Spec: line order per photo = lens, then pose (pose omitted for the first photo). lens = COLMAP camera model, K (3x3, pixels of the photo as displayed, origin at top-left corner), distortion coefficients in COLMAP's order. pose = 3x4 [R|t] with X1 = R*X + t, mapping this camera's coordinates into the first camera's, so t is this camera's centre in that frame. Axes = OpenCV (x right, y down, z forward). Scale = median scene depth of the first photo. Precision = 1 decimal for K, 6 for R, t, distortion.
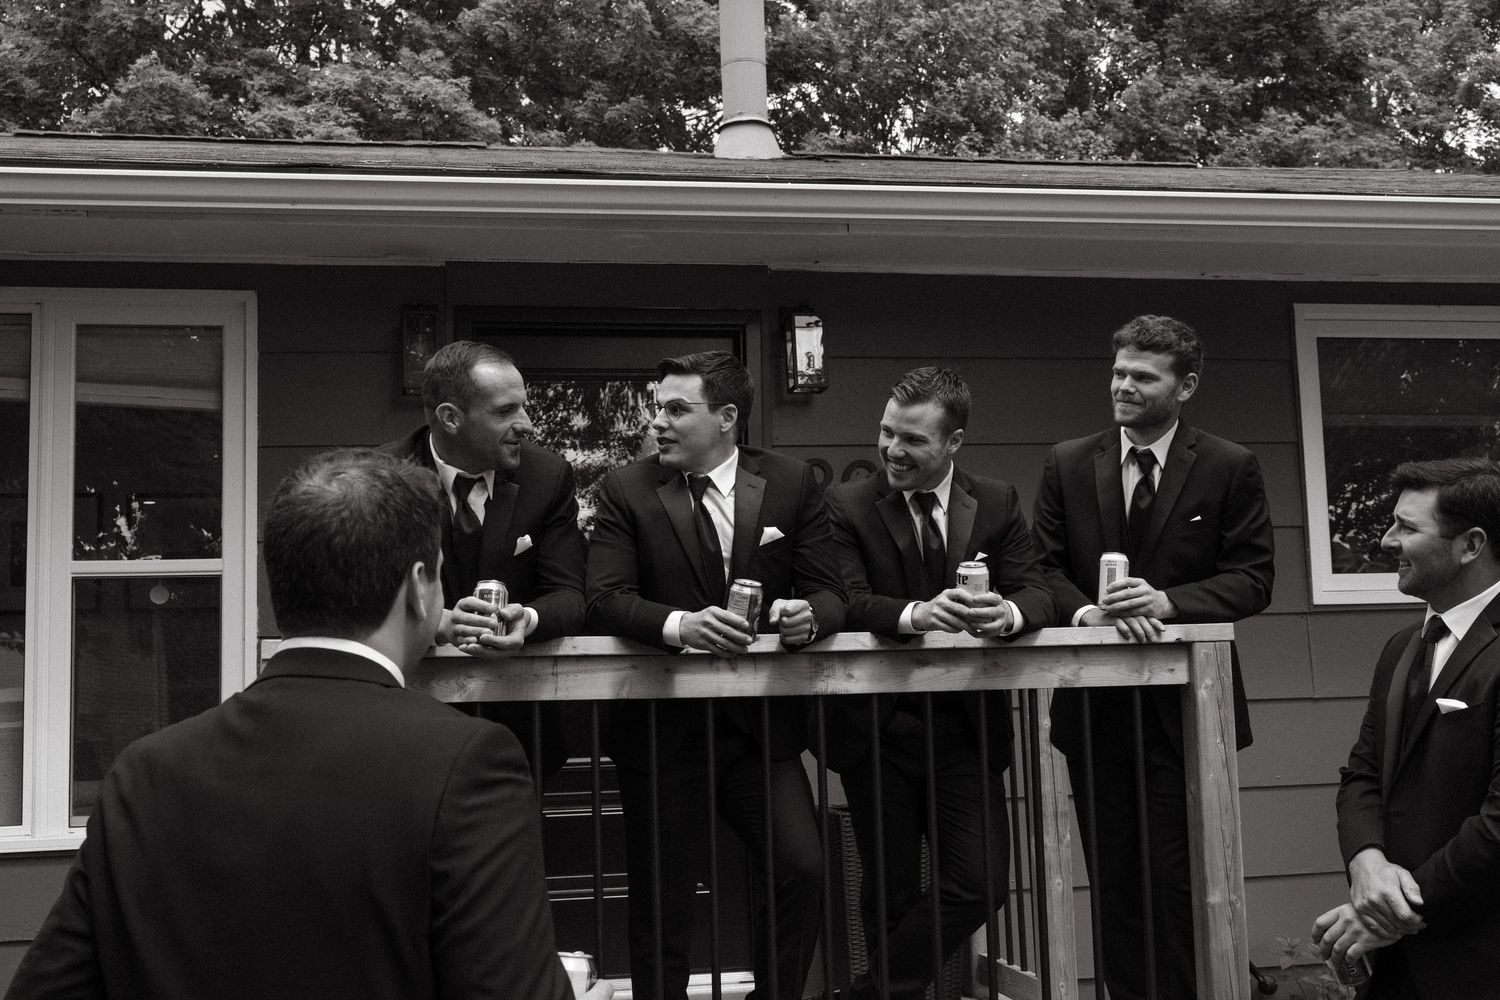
lens RADIAL K [[1735.3, 0, 750.0], [0, 1735.3, 500.0], [0, 0, 1]] dist [0.013405, 0.018257]
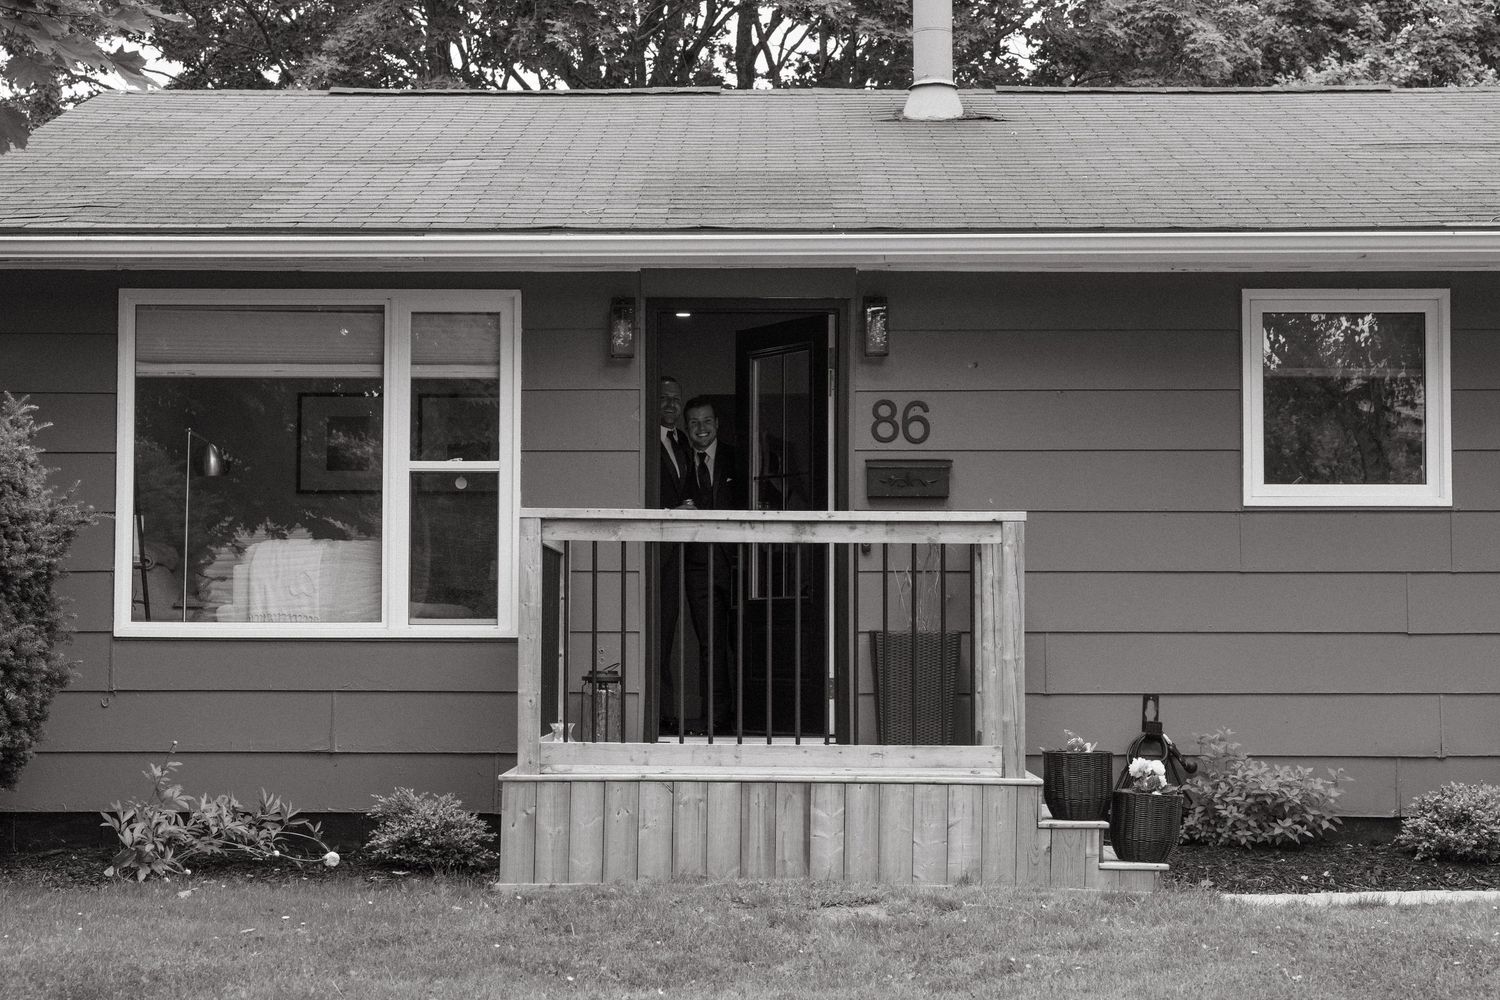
lens RADIAL K [[2762.9, 0, 750.0], [0, 2762.9, 500.0], [0, 0, 1]] dist [0.017359, 0.027423]
pose [[0.979253, 0.020202, -0.201634, 0.419759], [-0.007797, 0.998038, 0.062129, -0.087841], [0.202493, -0.059268, 0.977489, -1.389330]]
